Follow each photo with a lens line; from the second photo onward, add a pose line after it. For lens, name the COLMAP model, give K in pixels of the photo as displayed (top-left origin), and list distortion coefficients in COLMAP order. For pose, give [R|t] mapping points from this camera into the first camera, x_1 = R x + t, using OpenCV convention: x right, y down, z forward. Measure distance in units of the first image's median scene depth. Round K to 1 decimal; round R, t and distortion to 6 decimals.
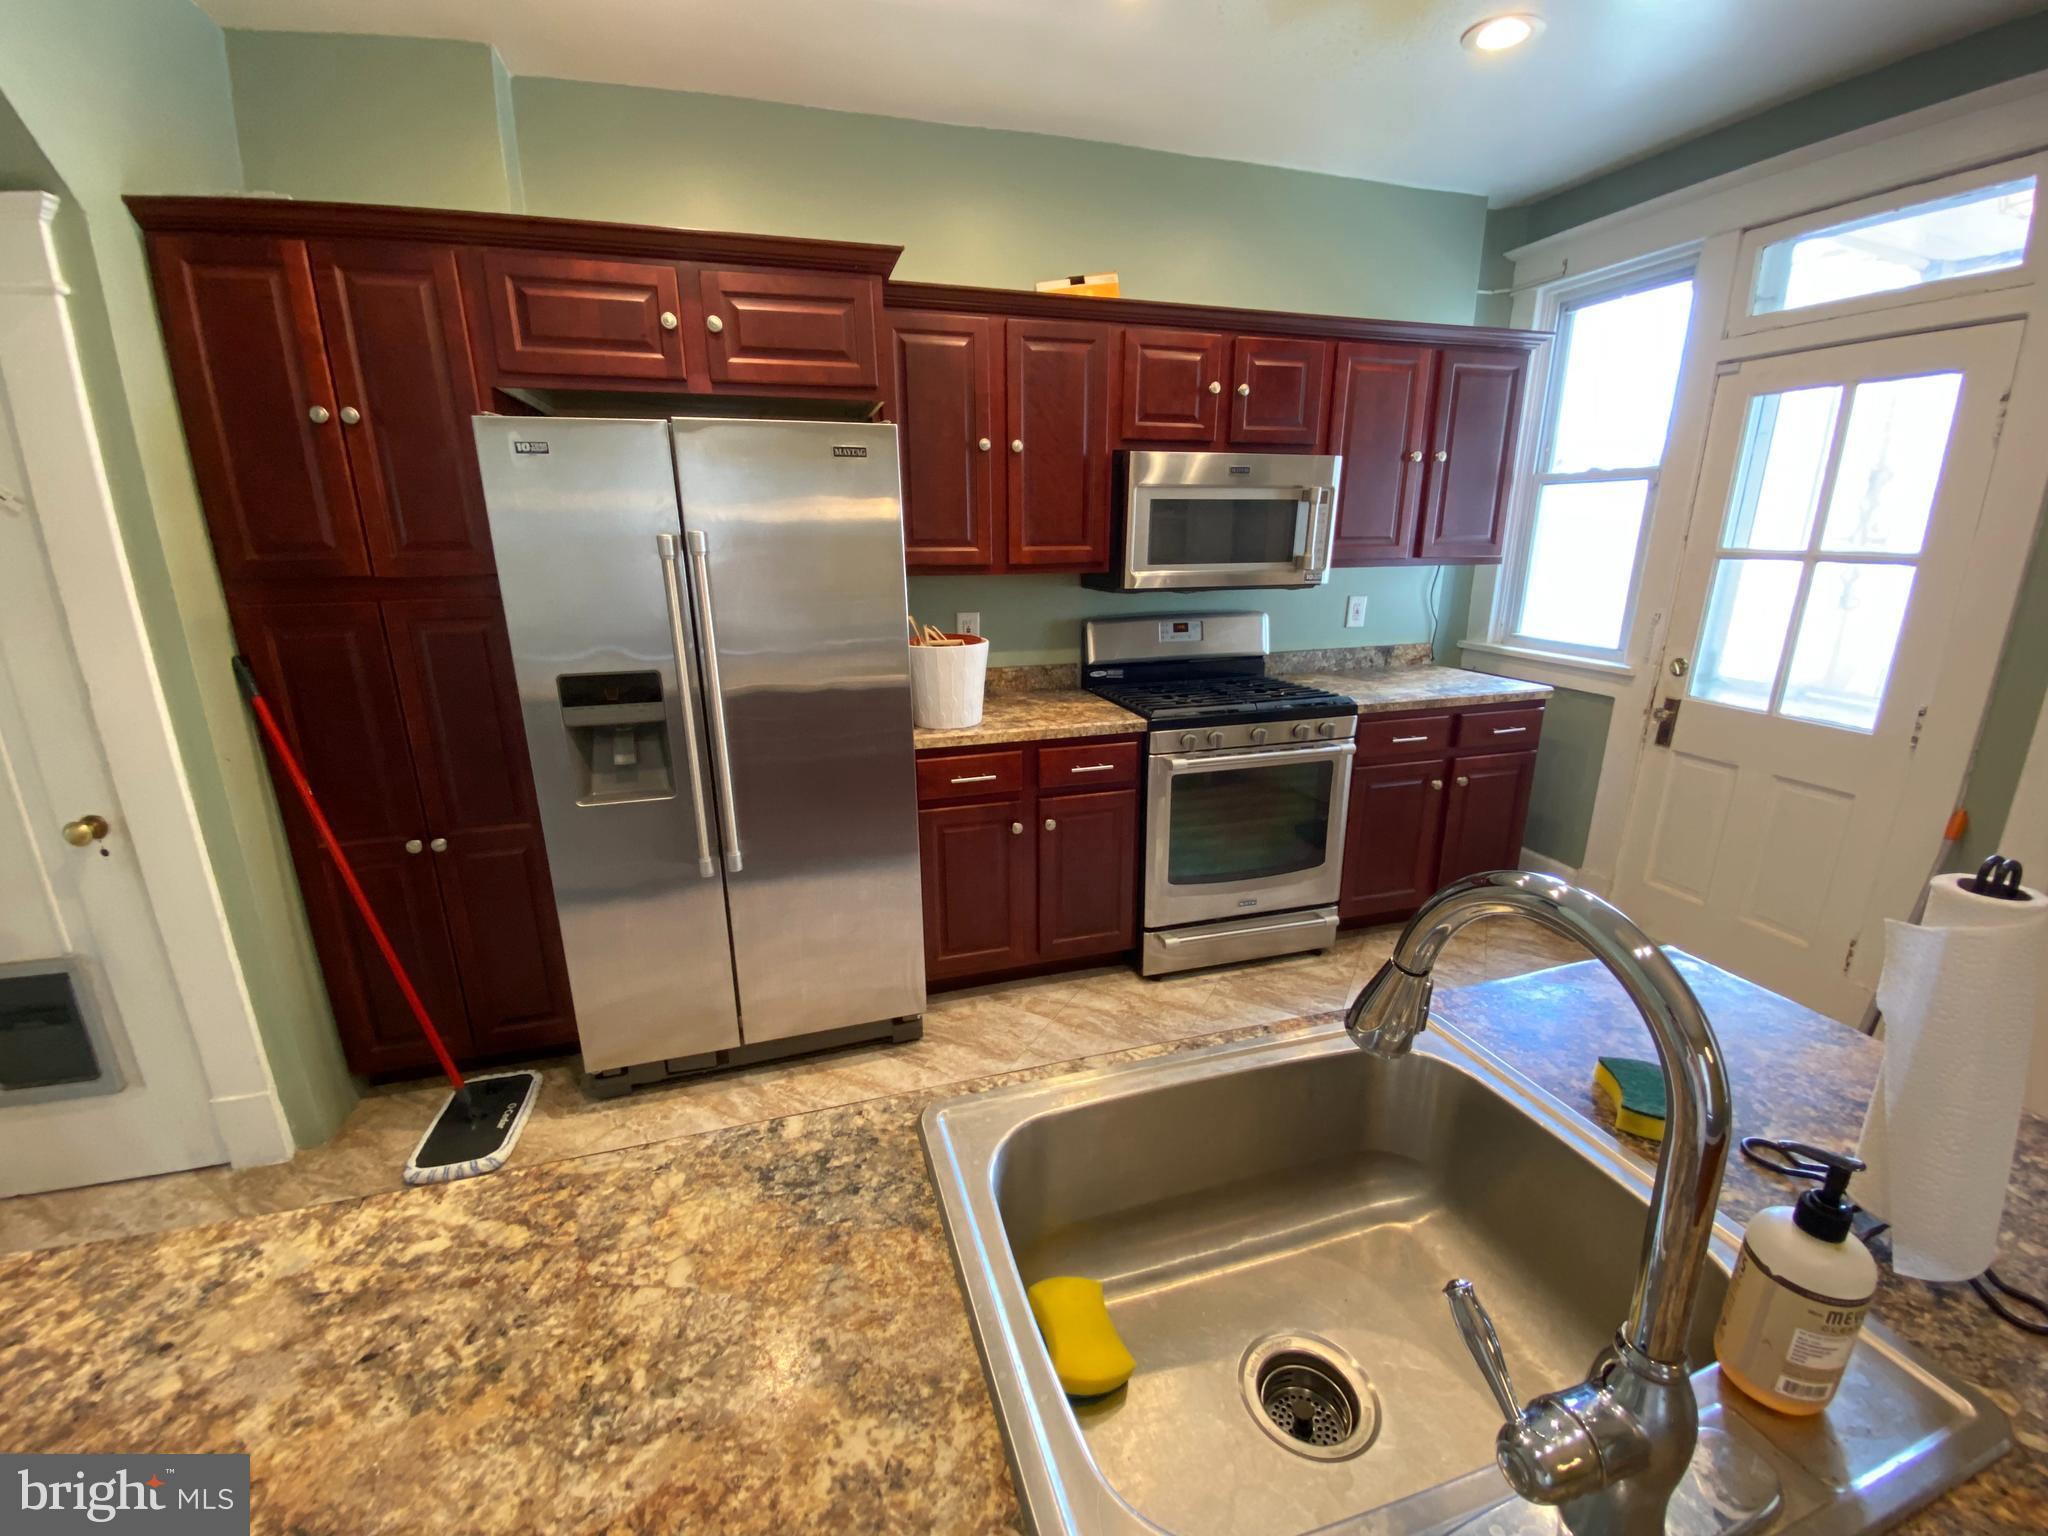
lens RADIAL K [[815.1, 0, 1027.2], [0, 815.1, 780.3], [0, 0, 1]] dist [-0.000104, -0.008853]
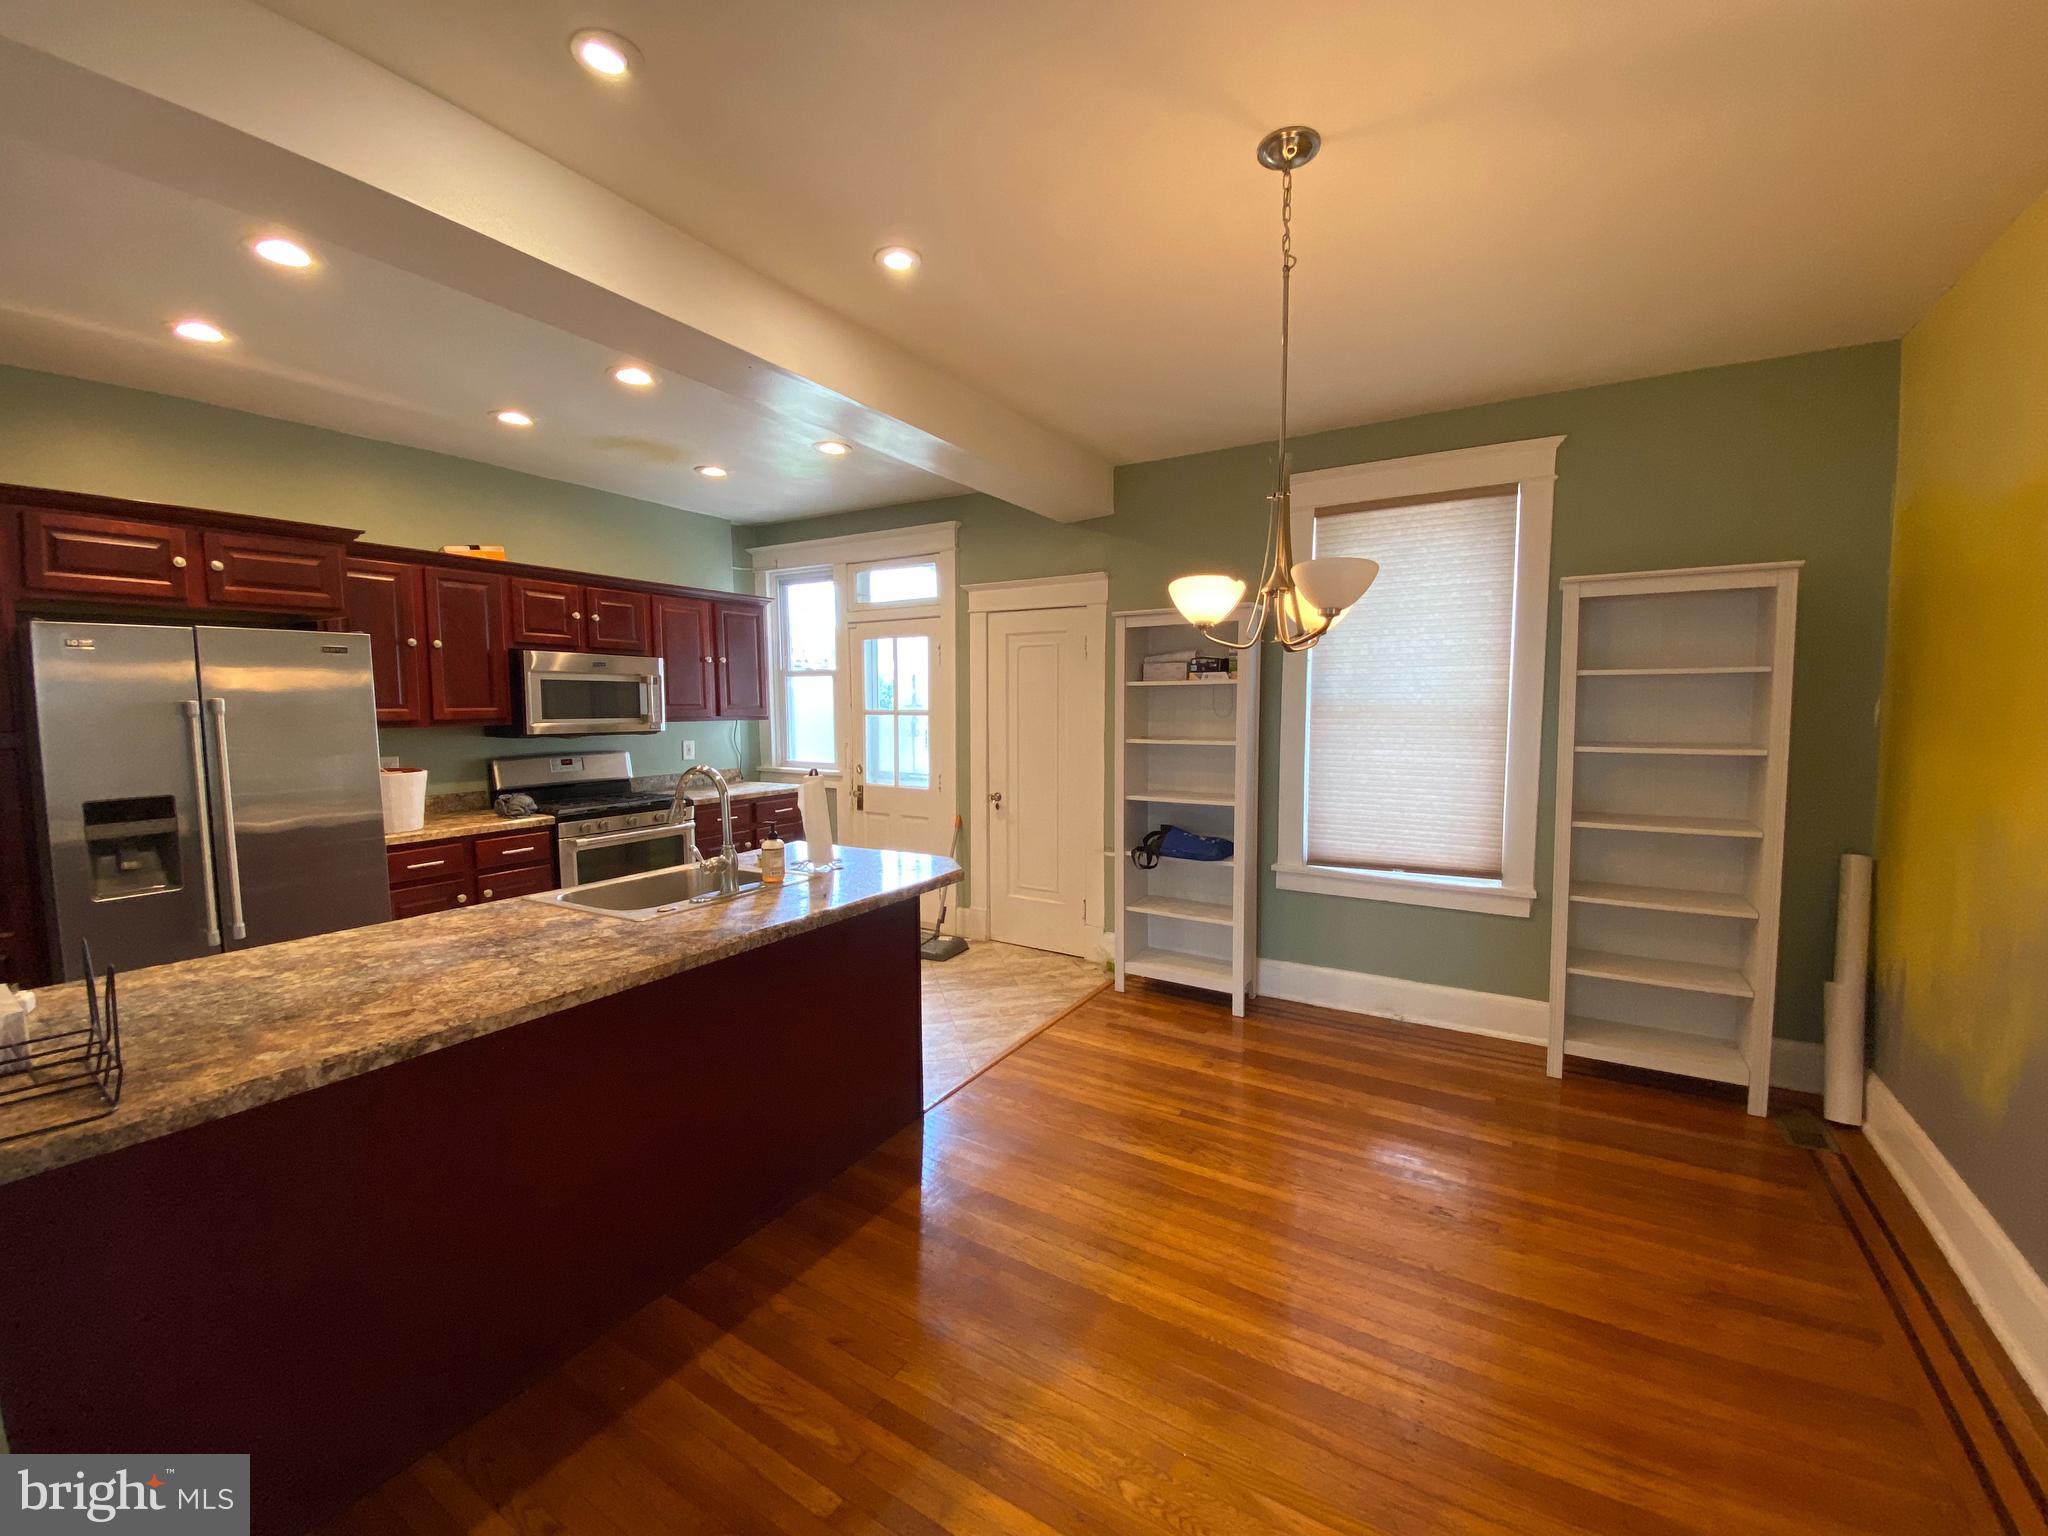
lens RADIAL K [[815.1, 0, 1042.5], [0, 815.1, 789.6], [0, 0, 1]] dist [-0.000104, -0.008853]
pose [[0.725815, -0.064398, 0.684868, -0.226792], [0.187465, 0.976441, -0.106859, 0.205188], [-0.661852, 0.205949, 0.720789, -0.709726]]
